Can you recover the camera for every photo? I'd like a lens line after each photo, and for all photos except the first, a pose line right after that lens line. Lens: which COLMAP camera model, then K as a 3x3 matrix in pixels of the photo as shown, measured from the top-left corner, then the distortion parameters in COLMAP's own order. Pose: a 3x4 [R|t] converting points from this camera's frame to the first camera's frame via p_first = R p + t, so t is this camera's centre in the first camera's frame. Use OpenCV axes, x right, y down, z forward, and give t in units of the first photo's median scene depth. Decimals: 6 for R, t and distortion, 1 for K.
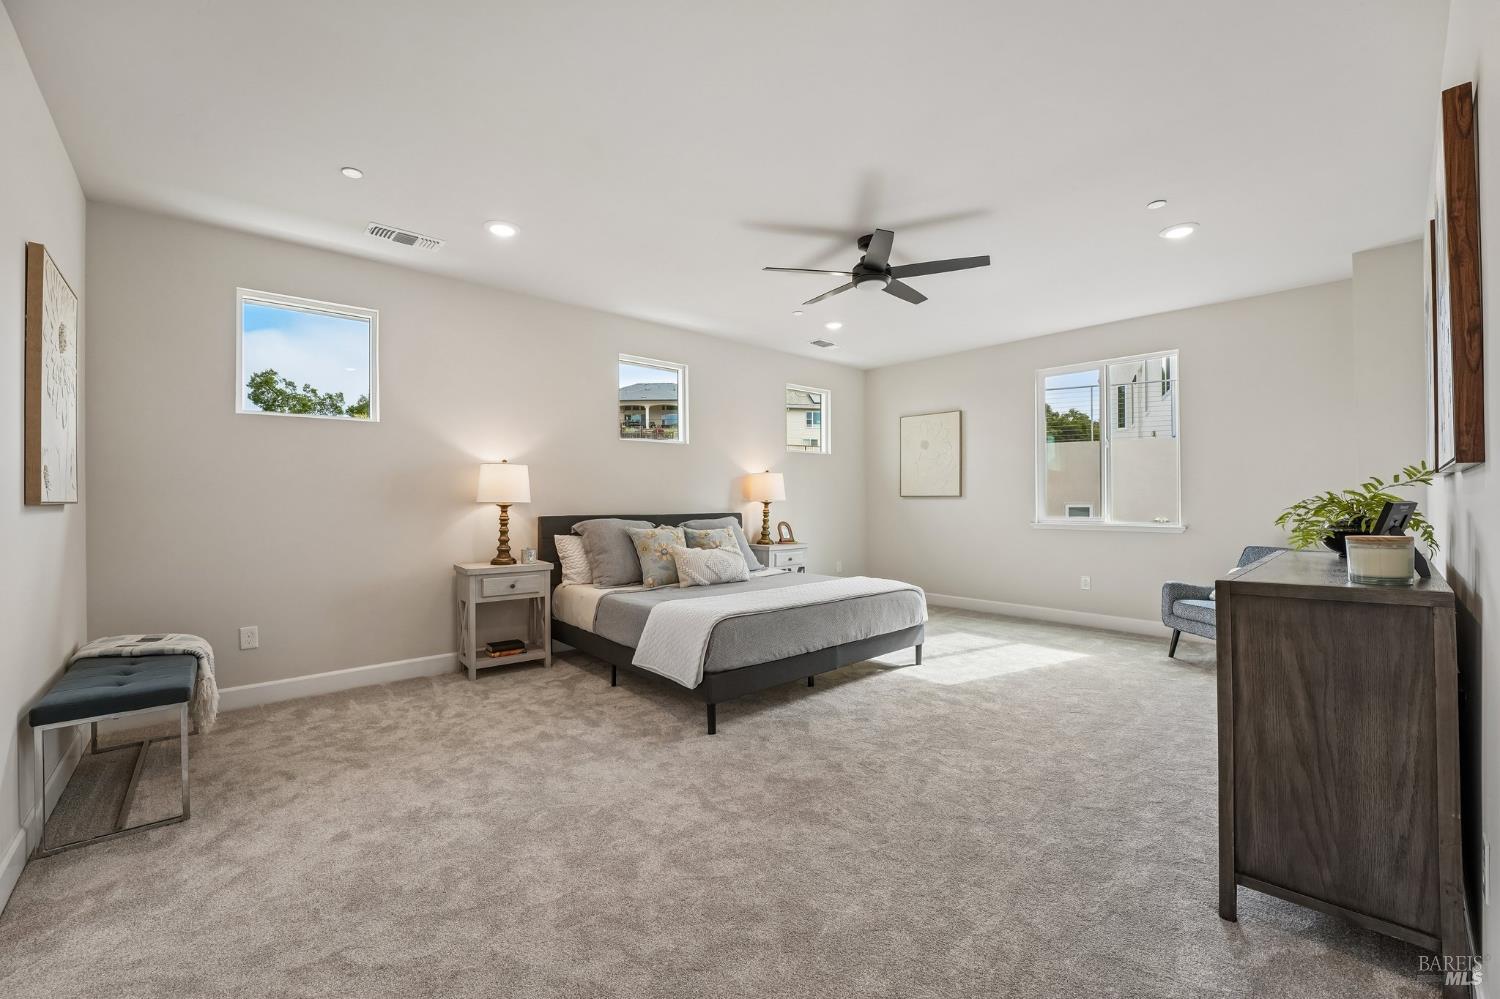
lens RADIAL K [[601.6, 0, 742.6], [0, 601.6, 503.4], [0, 0, 1]] dist [-0.023633, 0.000251]
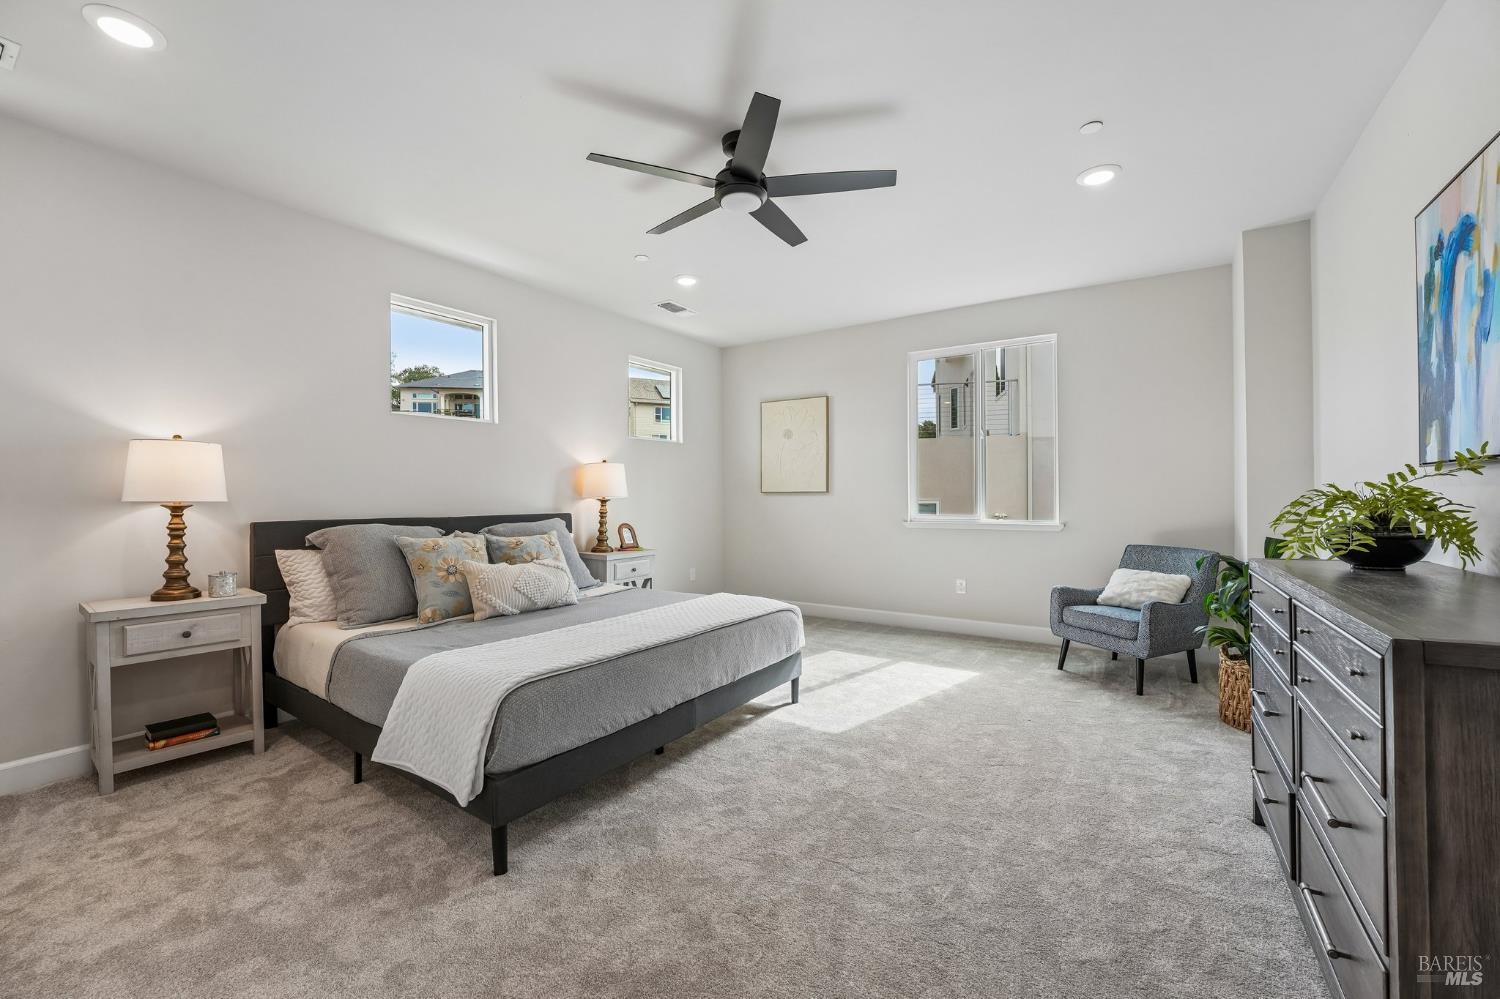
lens RADIAL K [[601.6, 0, 742.6], [0, 601.6, 503.4], [0, 0, 1]] dist [-0.023633, 0.000251]
pose [[0.969099, -0.005193, 0.246619, 0.031981], [0.003967, 0.999977, 0.005466, -0.001011], [-0.246641, -0.004319, 0.969097, 0.258551]]
